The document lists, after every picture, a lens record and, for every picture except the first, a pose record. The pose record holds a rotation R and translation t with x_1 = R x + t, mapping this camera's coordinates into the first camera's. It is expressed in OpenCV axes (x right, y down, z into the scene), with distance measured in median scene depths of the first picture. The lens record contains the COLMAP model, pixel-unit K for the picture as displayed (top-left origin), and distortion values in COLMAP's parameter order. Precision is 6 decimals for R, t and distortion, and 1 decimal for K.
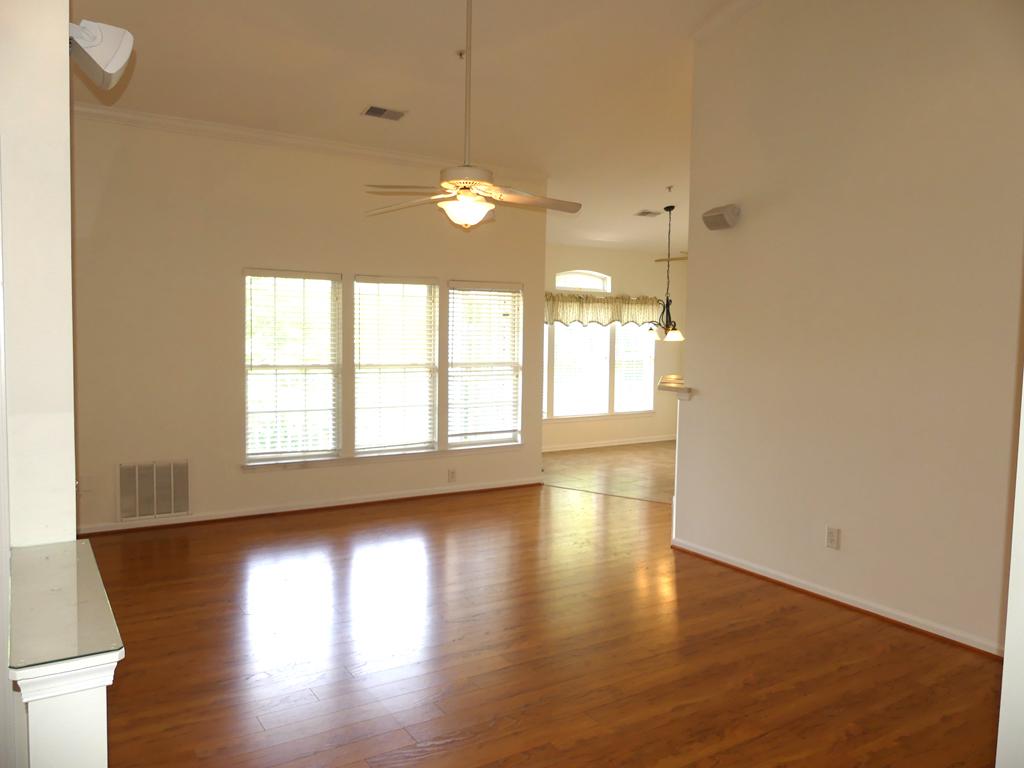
lens RADIAL K [[778.1, 0, 512.0], [0, 778.1, 384.0], [0, 0, 1]] dist [0.000620, -0.002810]
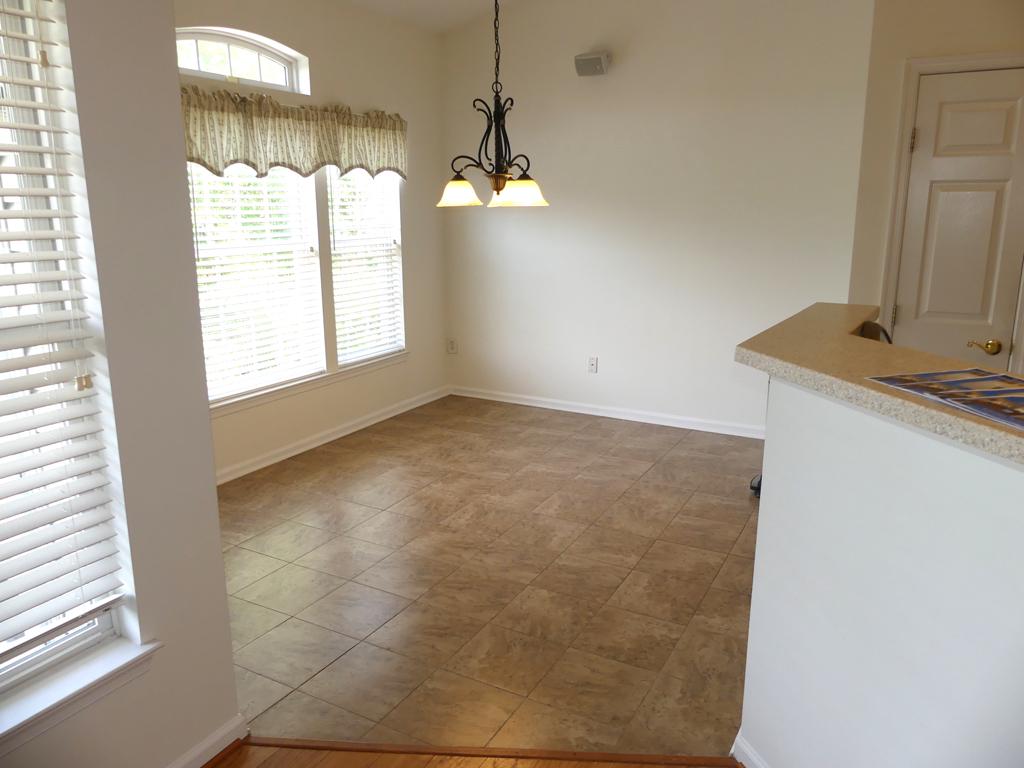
lens RADIAL K [[778.1, 0, 512.0], [0, 778.1, 384.0], [0, 0, 1]] dist [0.000620, -0.002810]
pose [[0.882855, -0.121726, 0.453596, 0.013584], [0.044450, 0.983149, 0.177319, -0.044575], [-0.467537, -0.136385, 0.873389, 0.772976]]
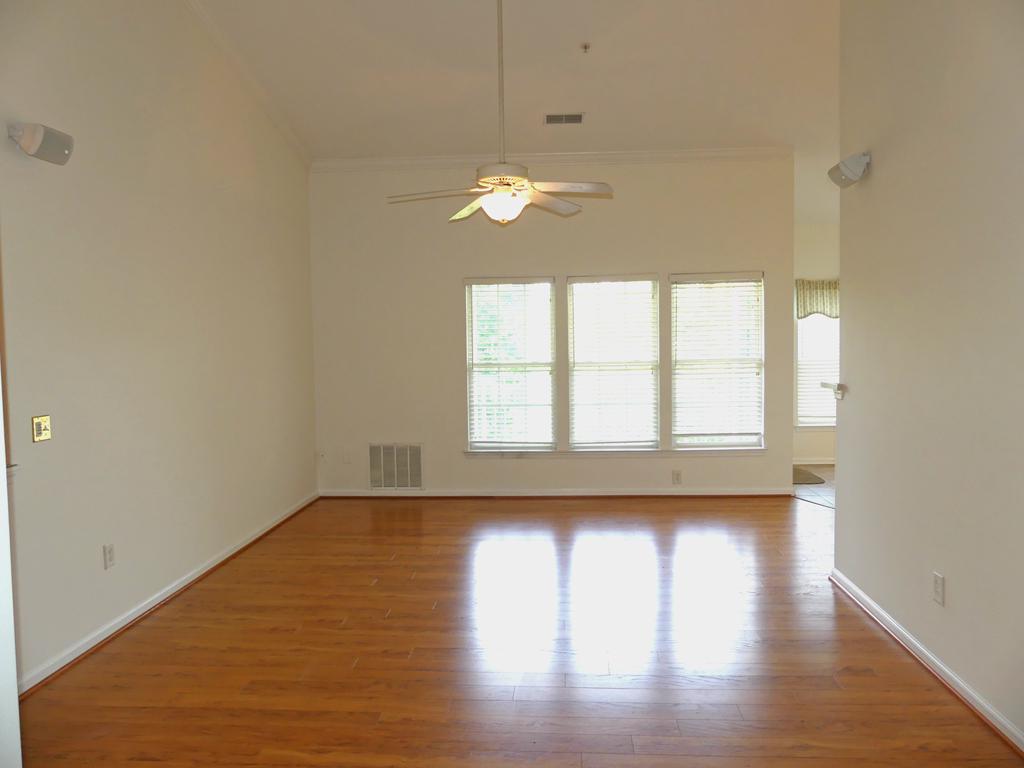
lens RADIAL K [[765.5, 0, 512.0], [0, 765.5, 384.0], [0, 0, 1]] dist [-0.007283, -0.005761]
pose [[0.804573, 0.005322, -0.593829, 0.313536], [-0.009425, 0.999948, -0.003809, 0.008063], [0.593779, 0.008661, 0.804582, 0.115563]]
